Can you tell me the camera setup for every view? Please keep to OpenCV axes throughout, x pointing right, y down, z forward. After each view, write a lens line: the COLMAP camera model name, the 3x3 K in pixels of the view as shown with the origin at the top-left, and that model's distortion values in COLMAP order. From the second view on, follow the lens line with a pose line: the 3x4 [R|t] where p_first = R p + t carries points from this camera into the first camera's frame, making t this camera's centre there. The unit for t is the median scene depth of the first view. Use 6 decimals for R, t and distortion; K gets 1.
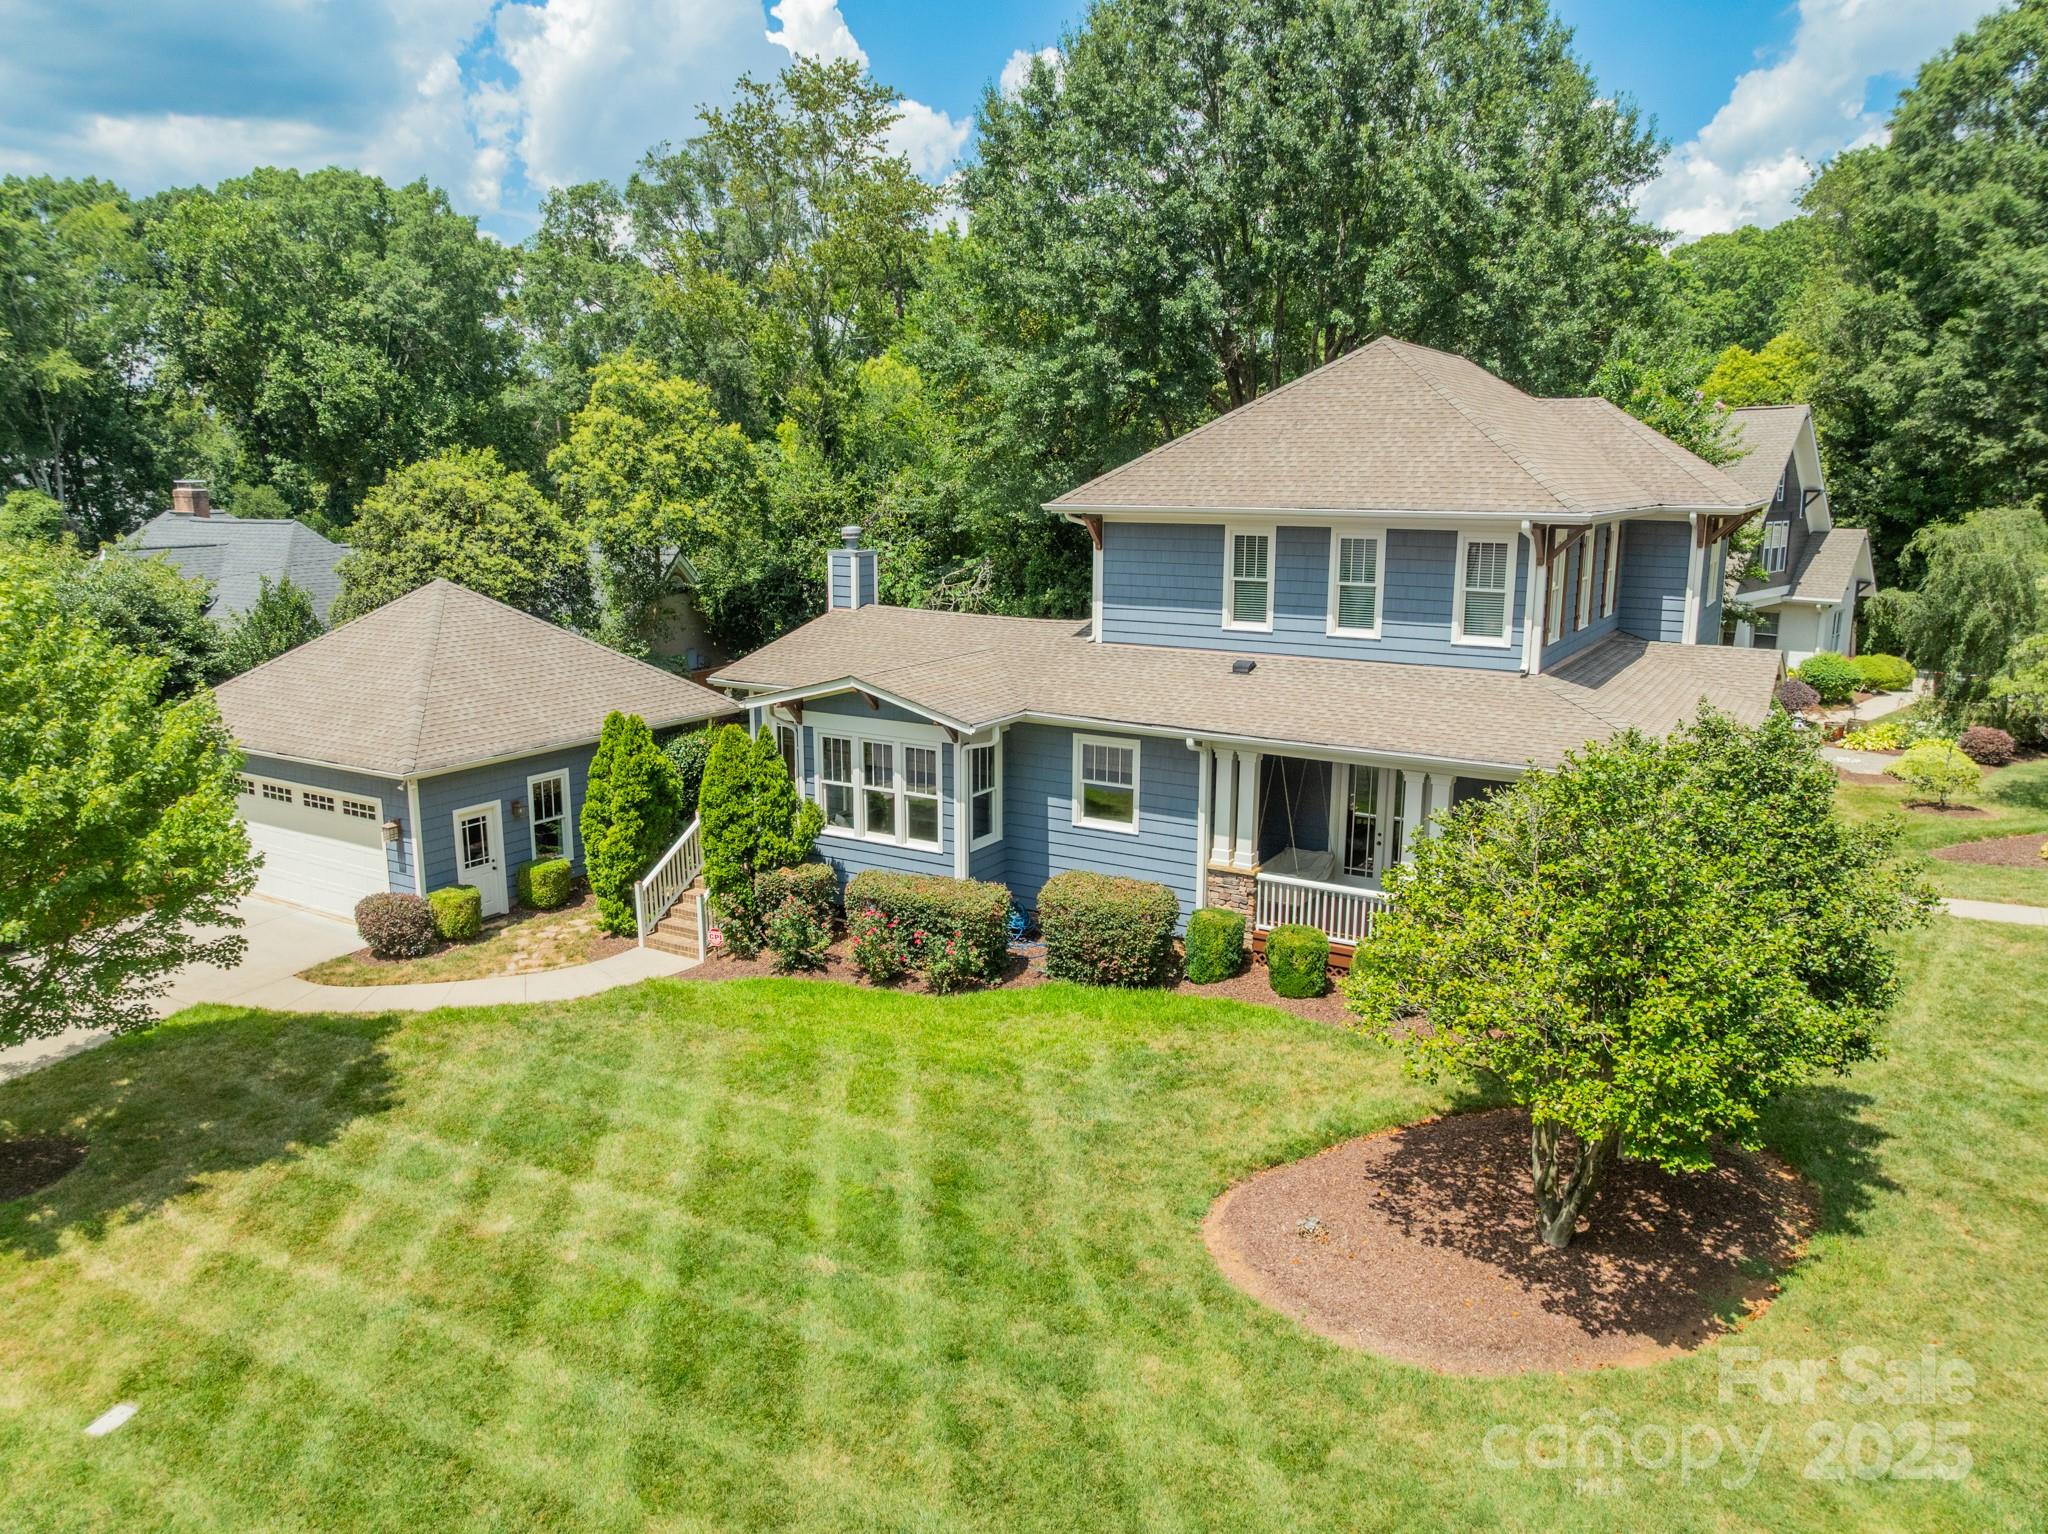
lens RADIAL K [[1439.4, 0, 1024.0], [0, 1439.4, 767.0], [0, 0, 1]] dist [-0.035753, 0.002508]
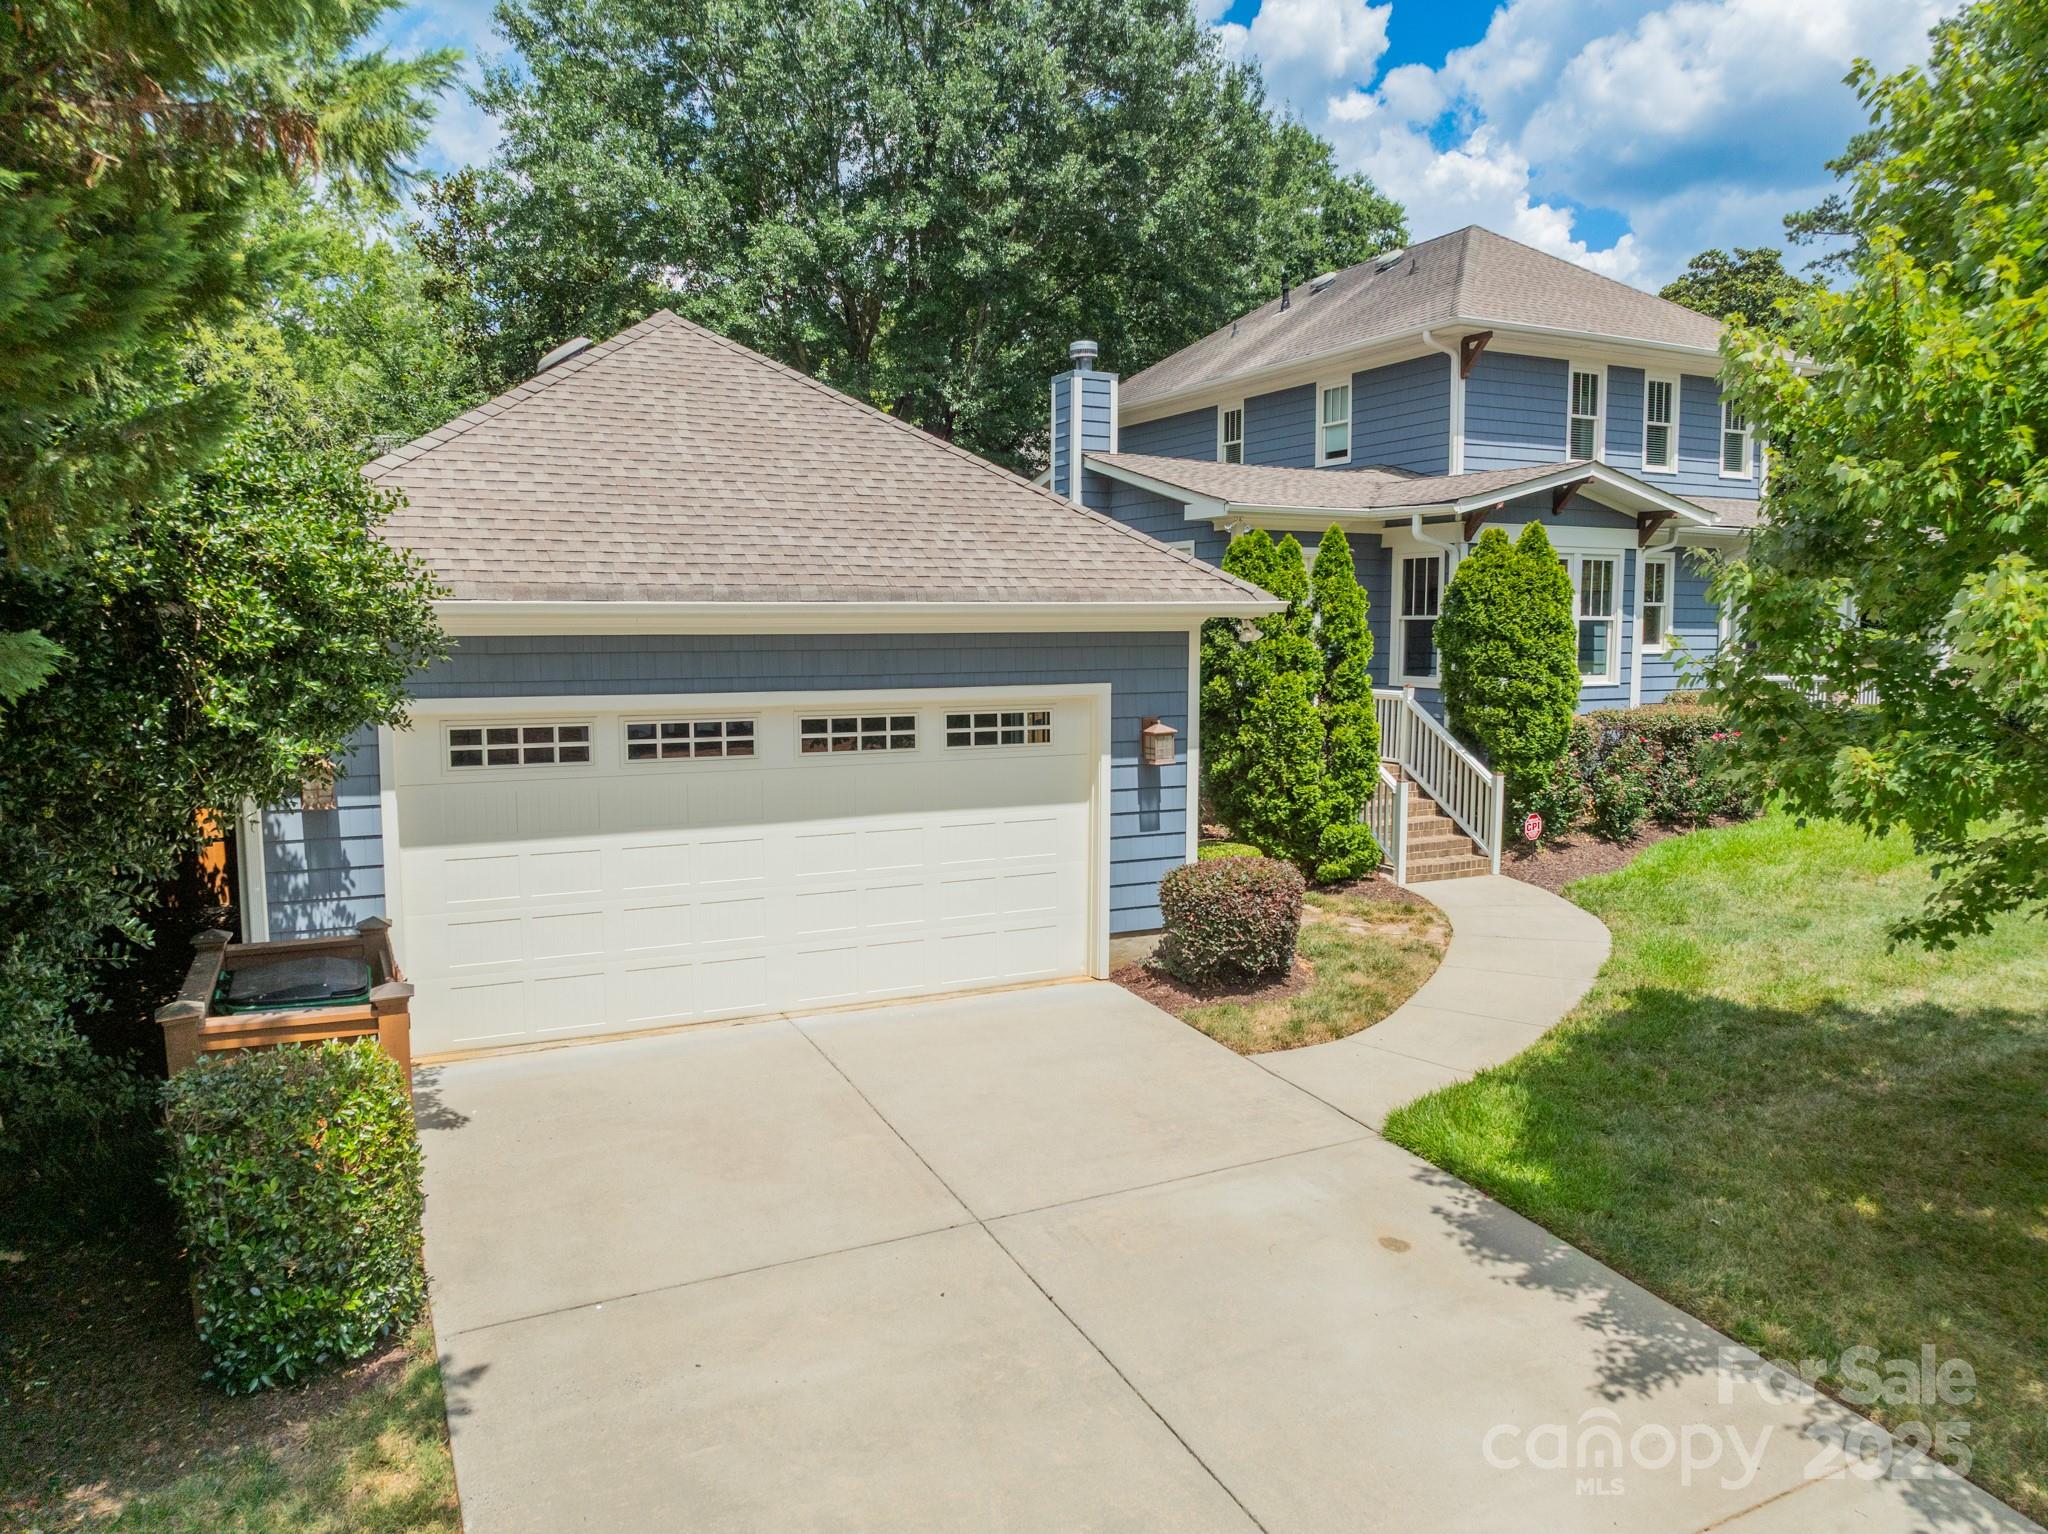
lens RADIAL K [[1457.6, 0, 1024.0], [0, 1457.6, 767.0], [0, 0, 1]] dist [-0.037950, 0.001910]
pose [[0.522593, -0.090261, 0.847791, -0.895784], [0.165846, 0.986148, 0.002761, 0.043886], [-0.836297, 0.139160, 0.530323, 0.777004]]
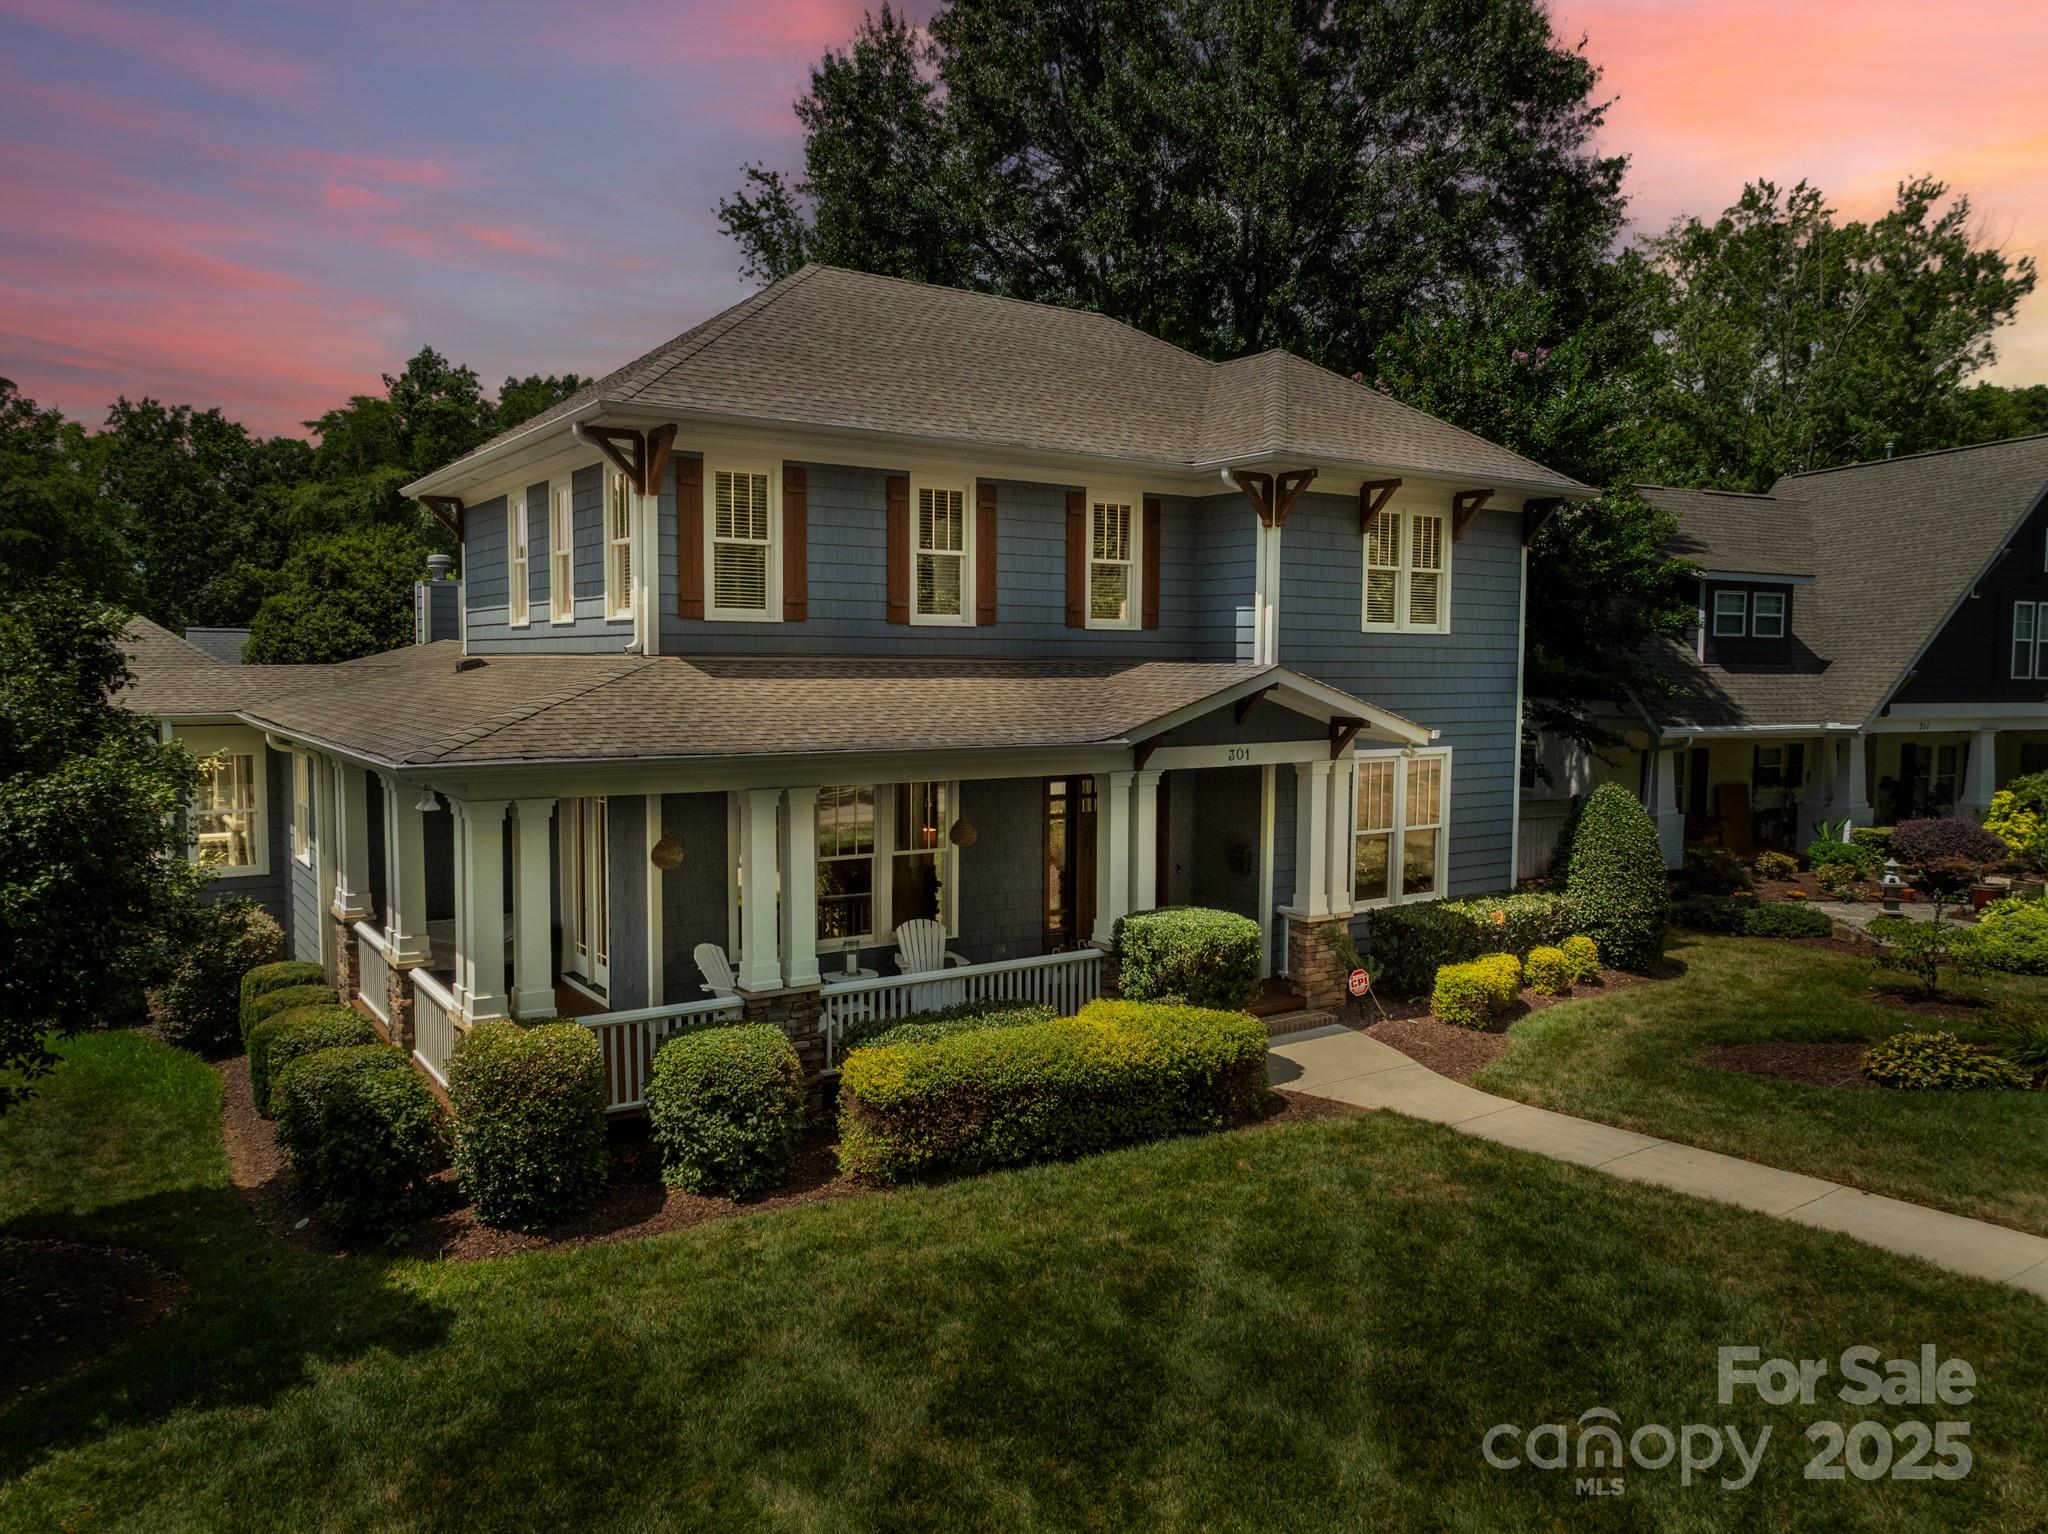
lens RADIAL K [[1457.6, 0, 1024.0], [0, 1457.6, 767.0], [0, 0, 1]] dist [-0.037950, 0.001910]
pose [[0.909342, 0.033193, -0.414723, 0.696496], [-0.088456, 0.989447, -0.114762, 0.043536], [0.406538, 0.141043, 0.902682, 0.394666]]
